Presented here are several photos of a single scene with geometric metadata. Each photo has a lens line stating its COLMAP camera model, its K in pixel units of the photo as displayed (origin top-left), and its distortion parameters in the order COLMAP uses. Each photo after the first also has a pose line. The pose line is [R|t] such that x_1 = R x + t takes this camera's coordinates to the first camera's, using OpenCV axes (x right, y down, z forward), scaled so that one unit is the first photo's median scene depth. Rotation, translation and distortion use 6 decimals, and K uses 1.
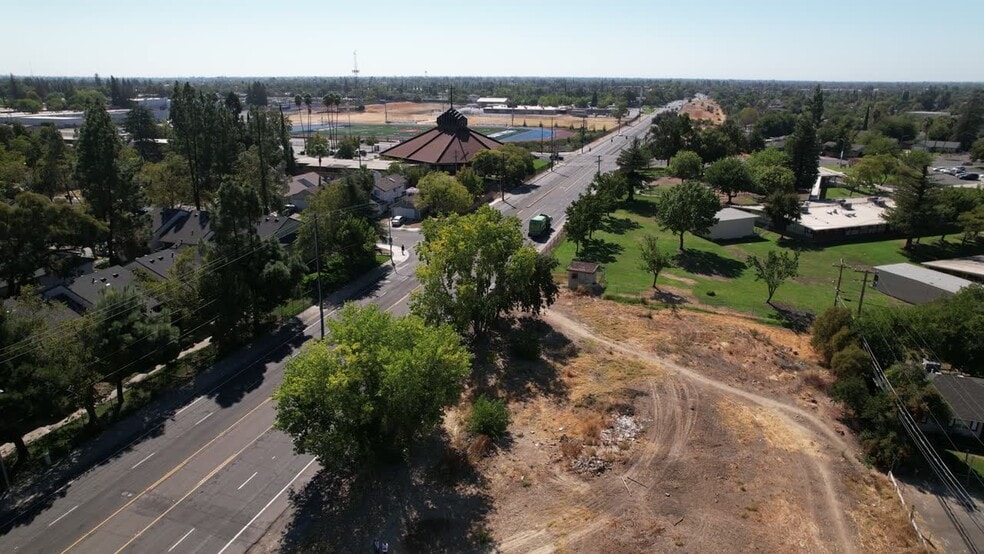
lens RADIAL K [[622.9, 0, 492.0], [0, 622.9, 277.0], [0, 0, 1]] dist [-0.039996, 0.001827]
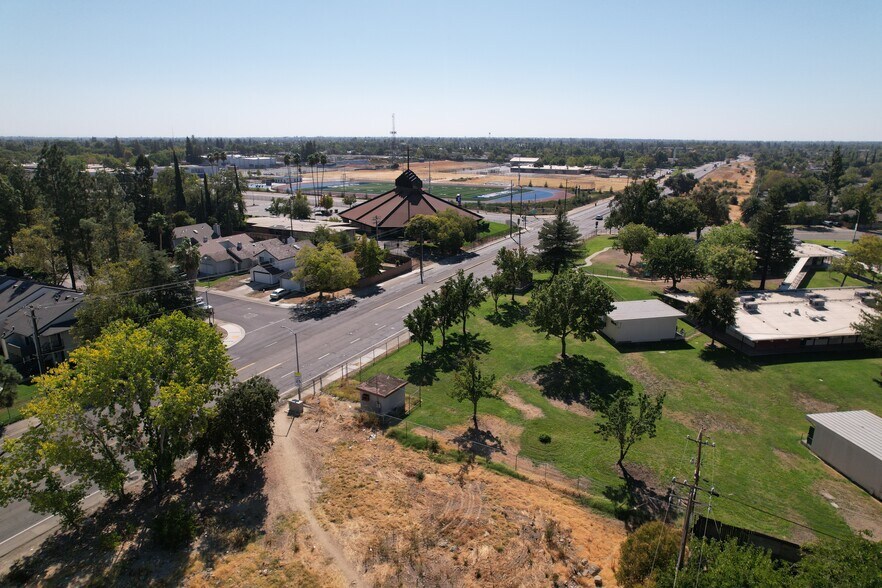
lens RADIAL K [[566.8, 0, 441.0], [0, 566.8, 294.0], [0, 0, 1]] dist [-0.074569, 0.070697]
pose [[0.982046, 0.048959, -0.182178, 0.224395], [-0.056548, 0.997725, -0.036697, -0.070072], [0.179967, 0.046340, 0.982581, 0.218913]]
